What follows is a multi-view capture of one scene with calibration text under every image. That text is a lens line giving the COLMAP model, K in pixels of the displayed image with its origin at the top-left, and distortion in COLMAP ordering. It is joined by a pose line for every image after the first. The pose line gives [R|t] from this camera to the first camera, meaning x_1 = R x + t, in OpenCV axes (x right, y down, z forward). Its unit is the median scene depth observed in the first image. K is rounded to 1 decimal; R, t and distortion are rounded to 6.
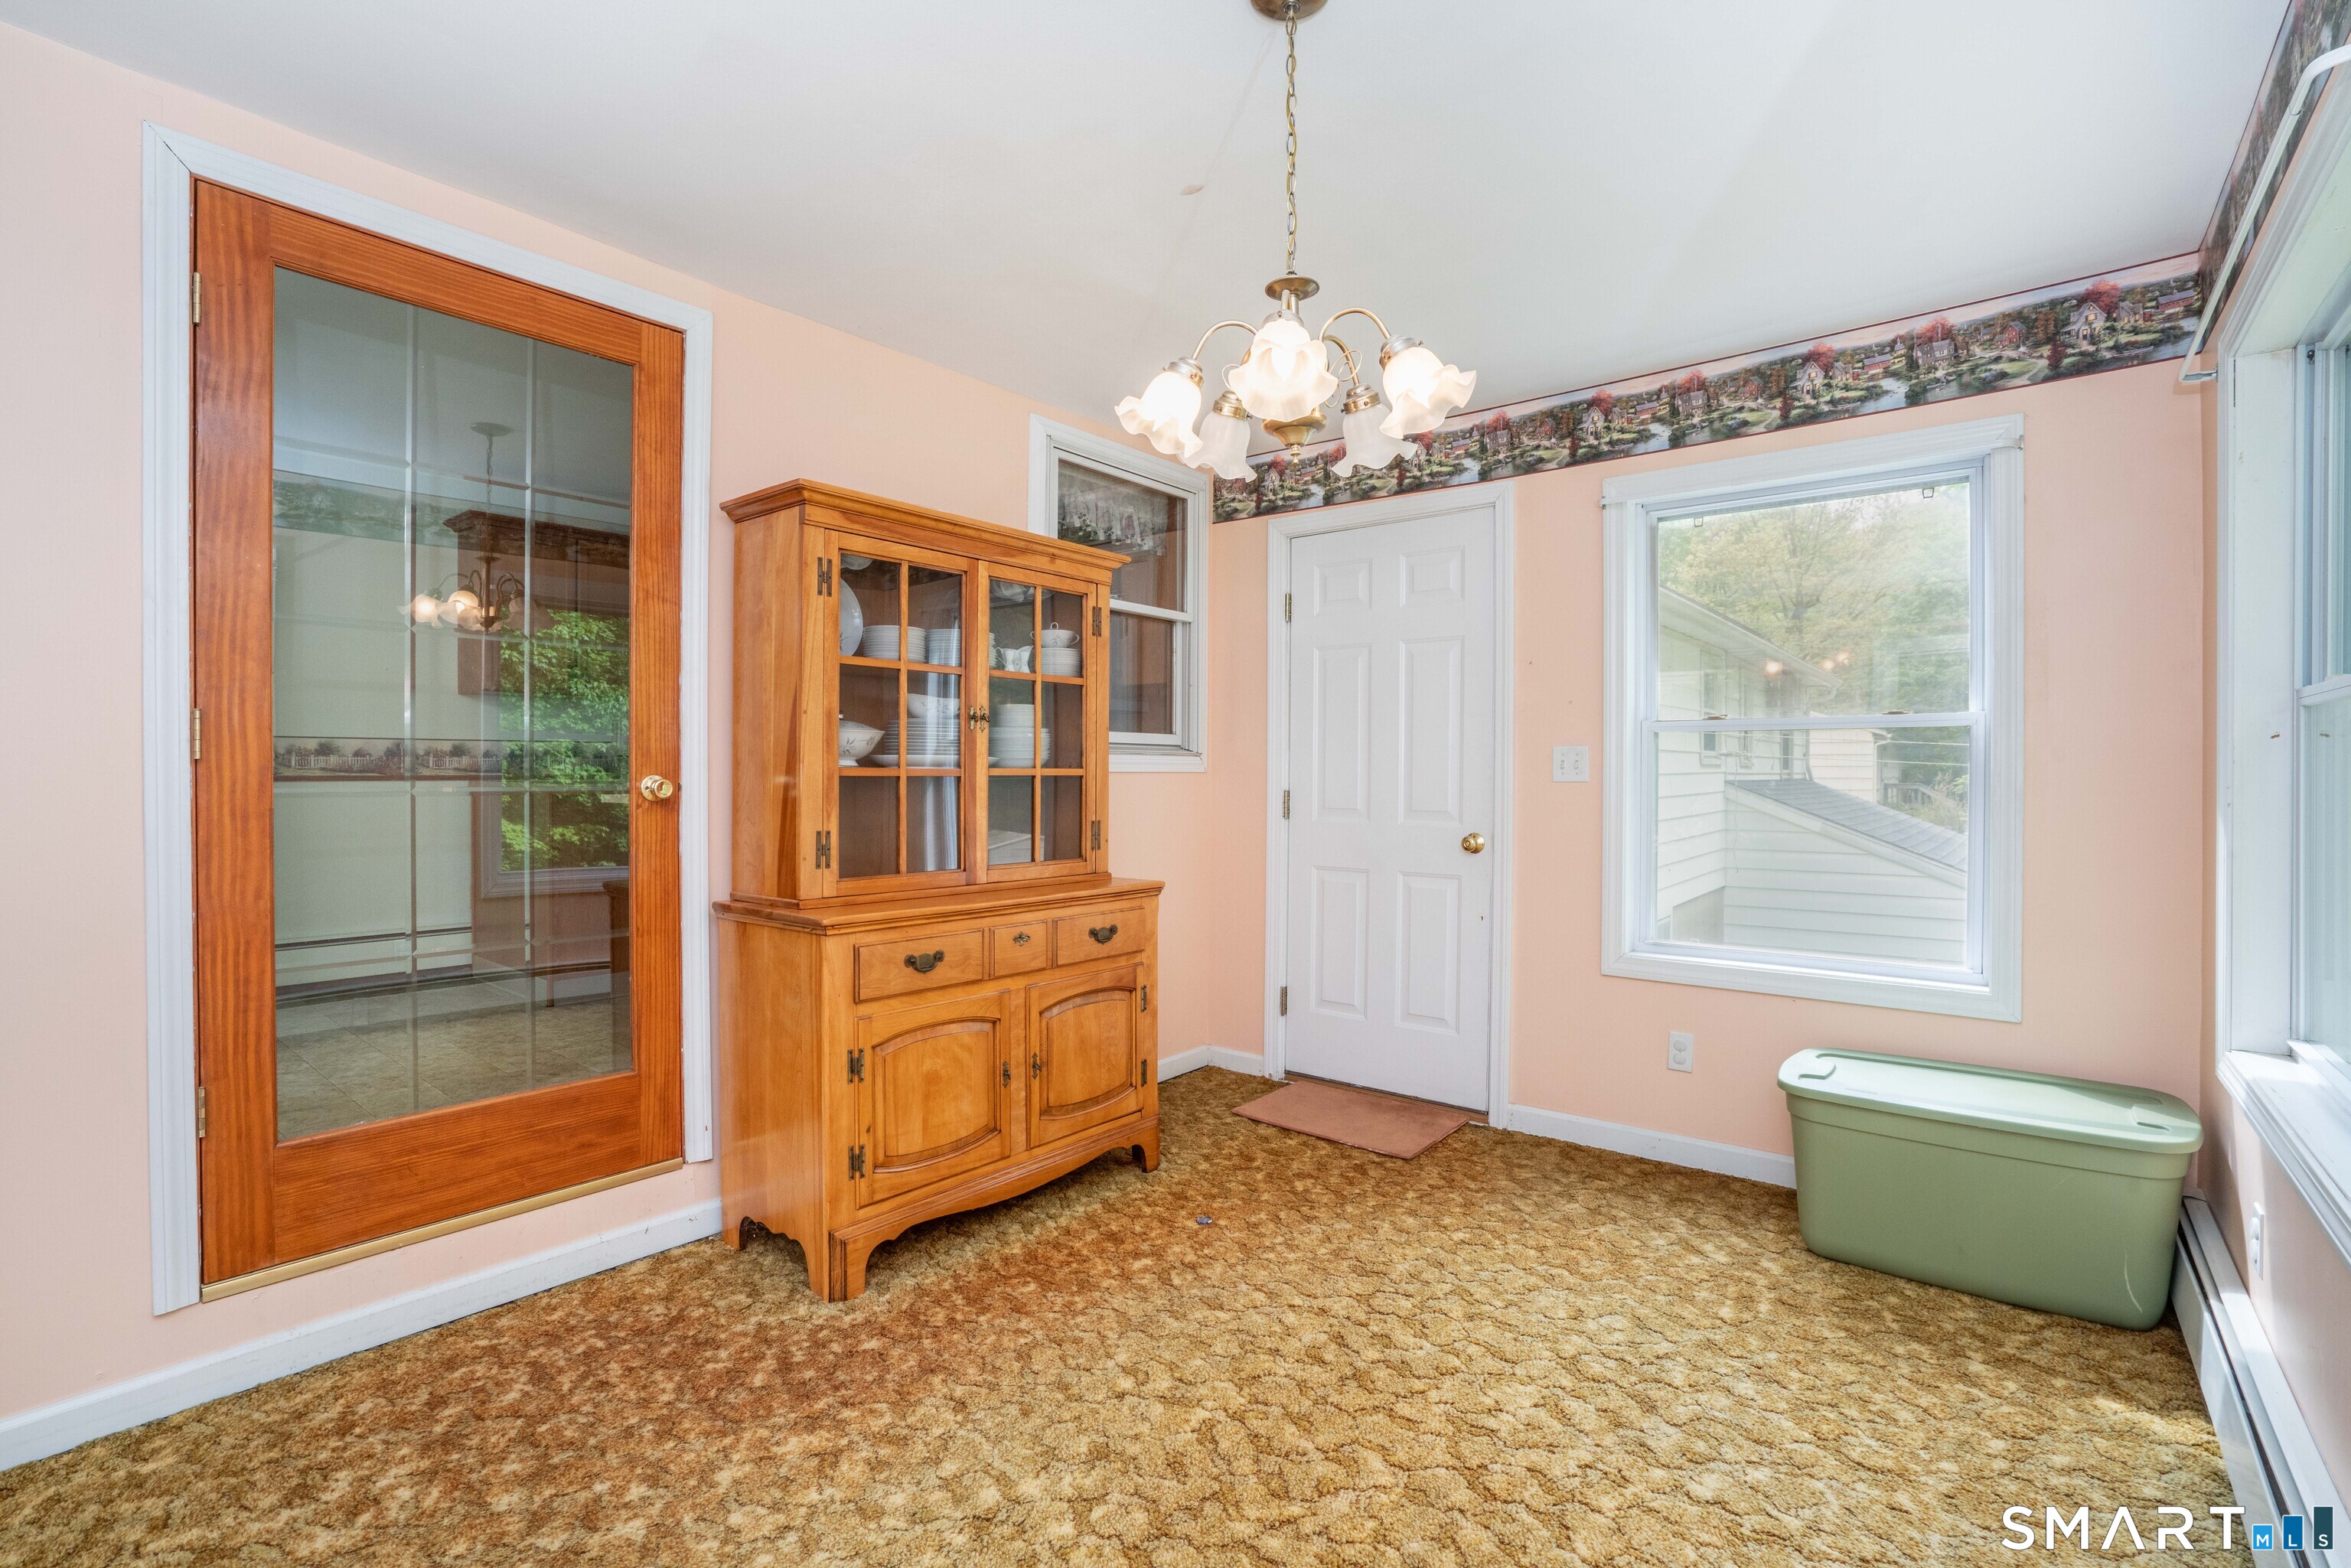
lens RADIAL K [[1069.9, 0, 1165.0], [0, 1069.9, 783.3], [0, 0, 1]] dist [-0.041606, 0.009710]
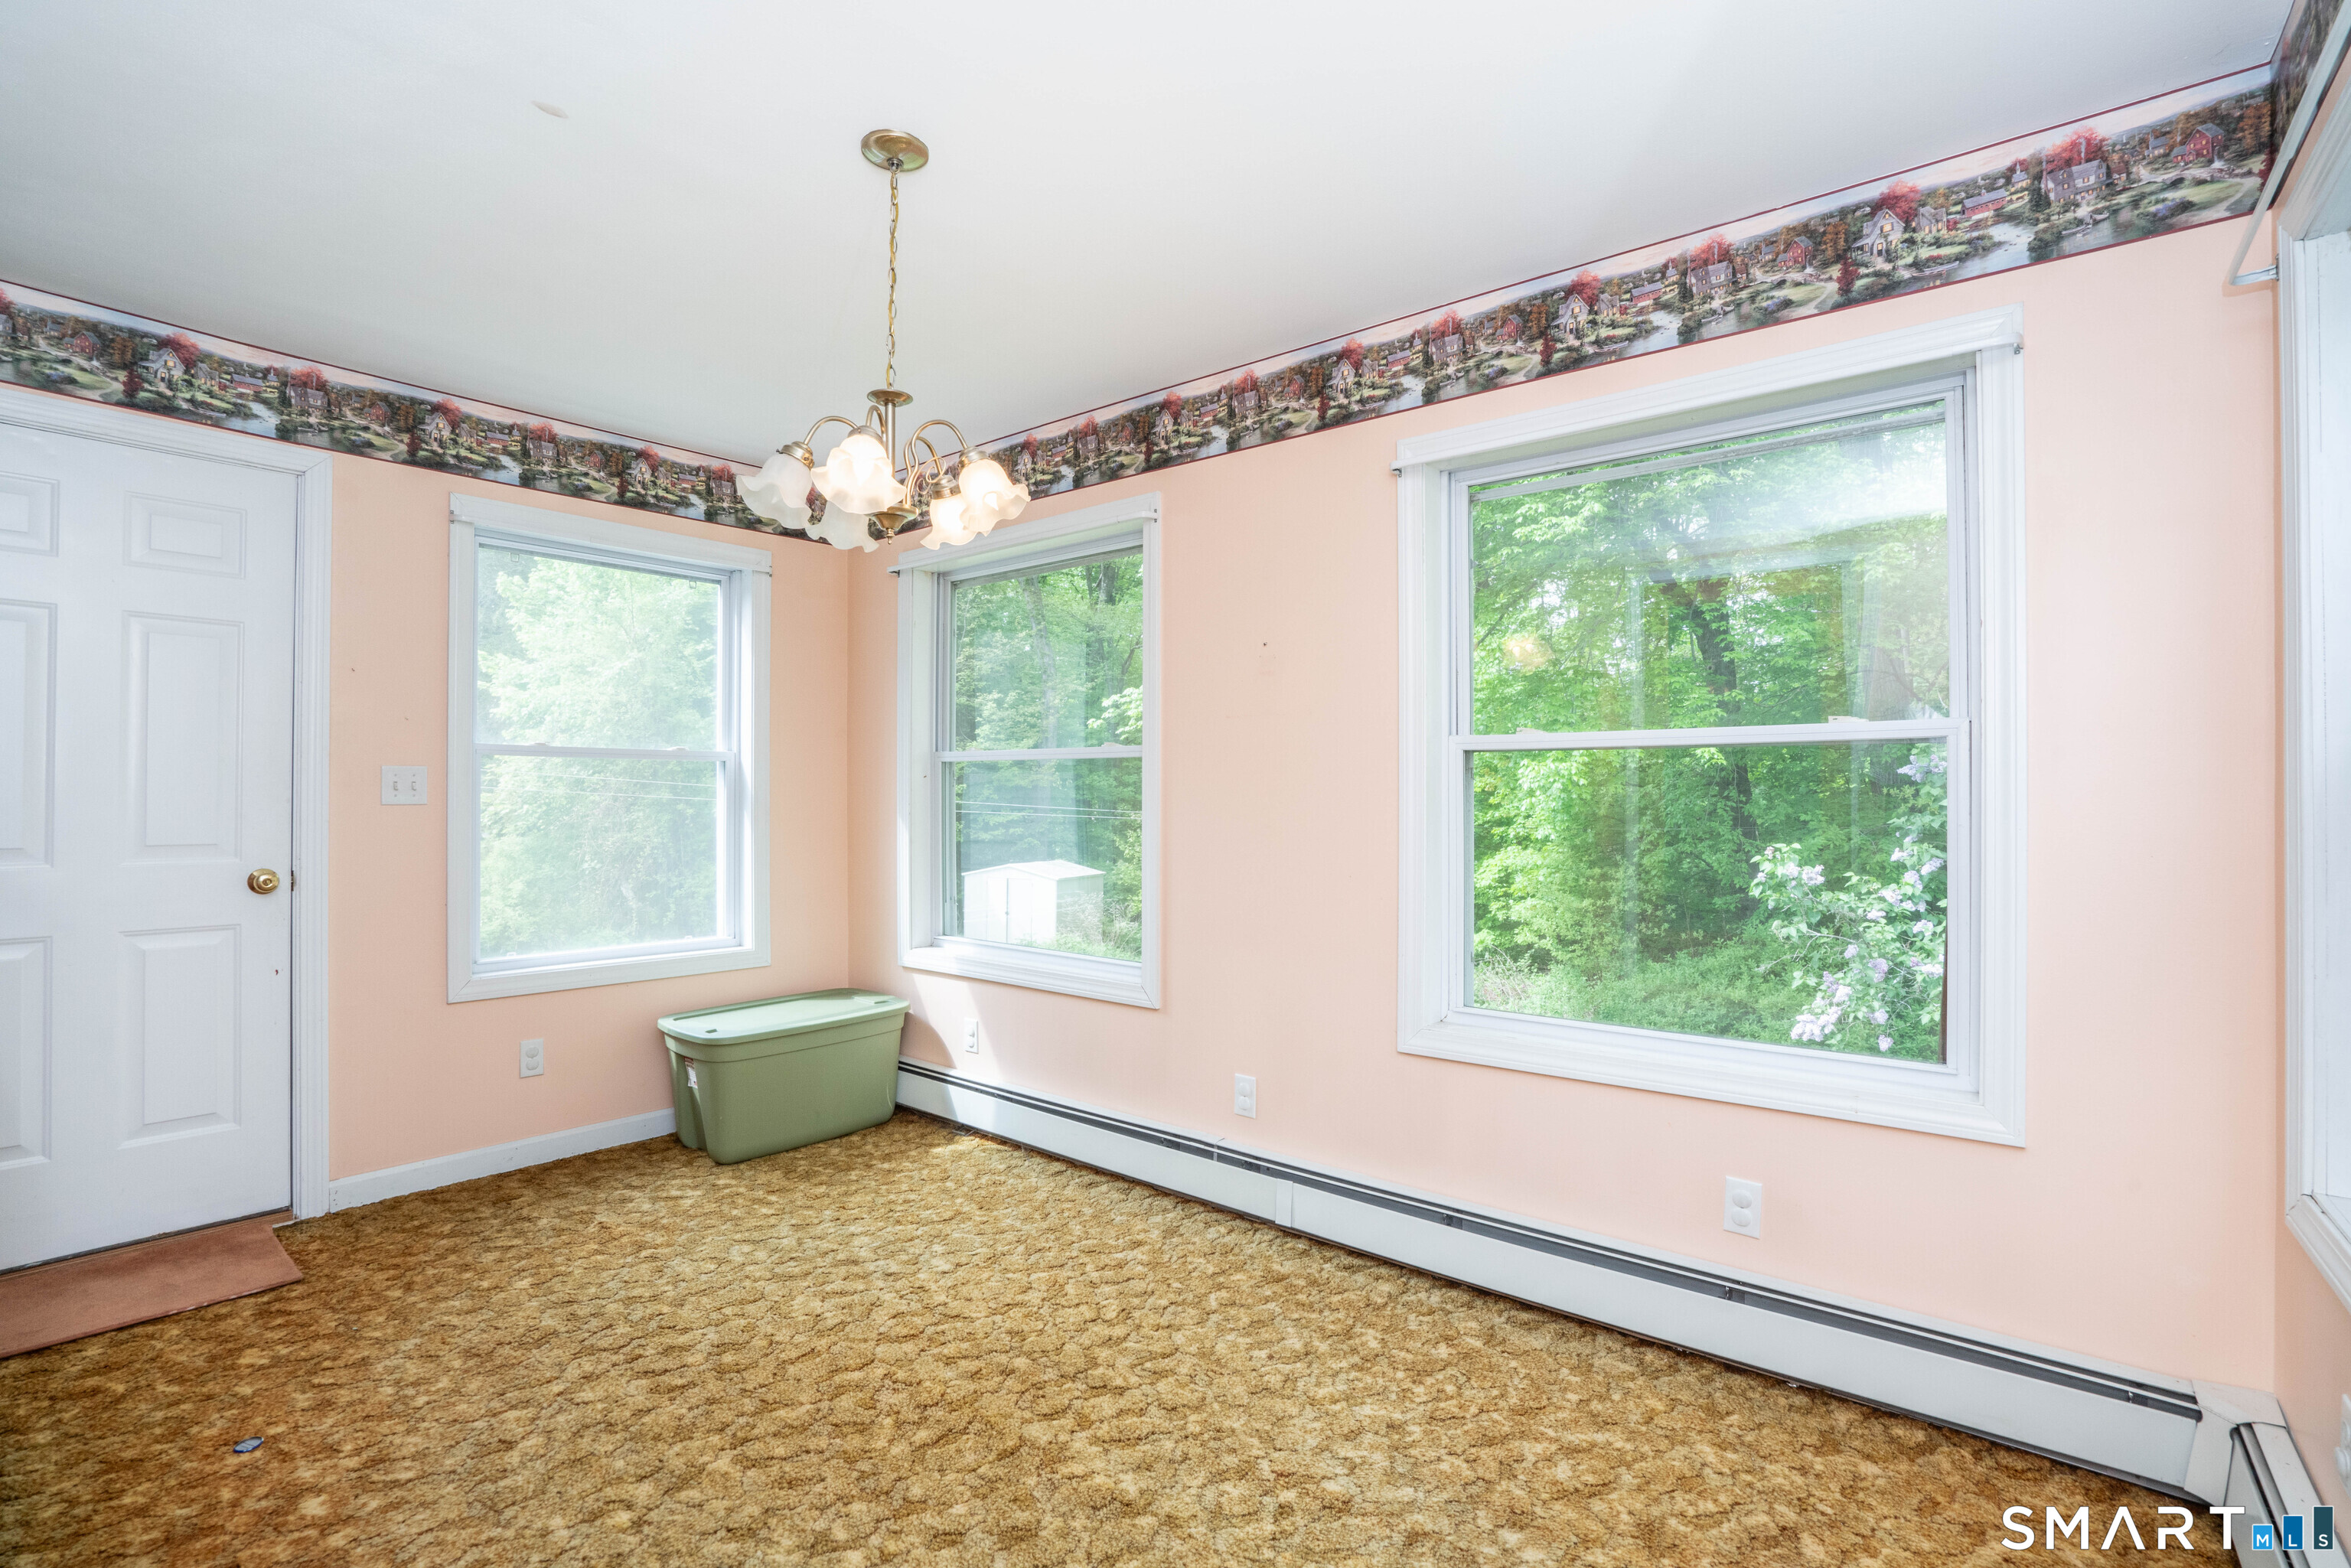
lens RADIAL K [[1069.9, 0, 1164.8], [0, 1069.9, 782.1], [0, 0, 1]] dist [-0.041606, 0.009710]
pose [[0.018003, 0.008370, 0.999803, -0.643830], [0.004107, 0.999956, -0.008446, -0.012839], [-0.999829, 0.004258, 0.017968, 0.398349]]
